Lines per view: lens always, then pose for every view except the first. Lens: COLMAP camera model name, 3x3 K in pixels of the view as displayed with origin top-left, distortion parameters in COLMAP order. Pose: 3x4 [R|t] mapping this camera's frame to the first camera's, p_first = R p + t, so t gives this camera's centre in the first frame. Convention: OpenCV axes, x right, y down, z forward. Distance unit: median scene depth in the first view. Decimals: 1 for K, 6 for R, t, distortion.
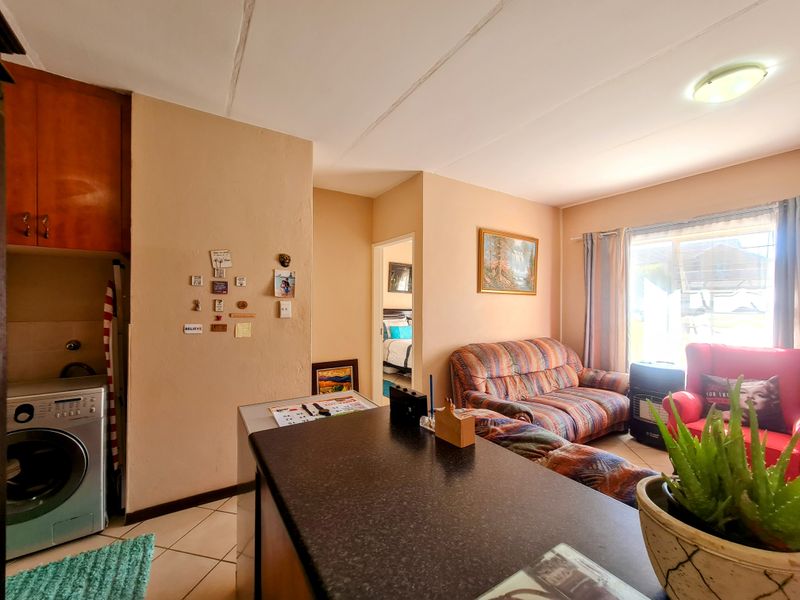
lens RADIAL K [[326.2, 0, 396.7], [0, 326.2, 304.2], [0, 0, 1]] dist [-0.006060, 0.002855]
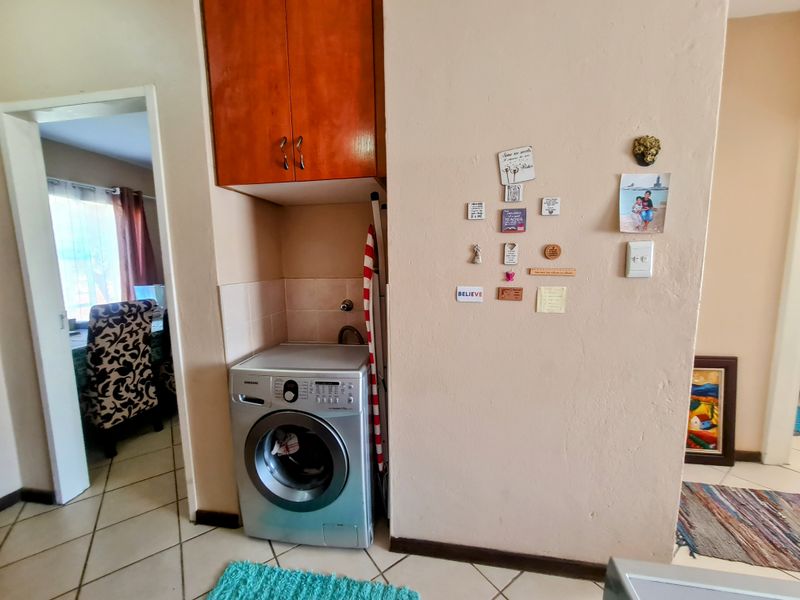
lens RADIAL K [[326.2, 0, 397.3], [0, 326.2, 300.3], [0, 0, 1]] dist [-0.006060, 0.002855]
pose [[0.742460, 0.058797, -0.667305, -0.324522], [0.018571, 0.993951, 0.108241, 0.019689], [0.669633, -0.092758, 0.736877, 0.469461]]
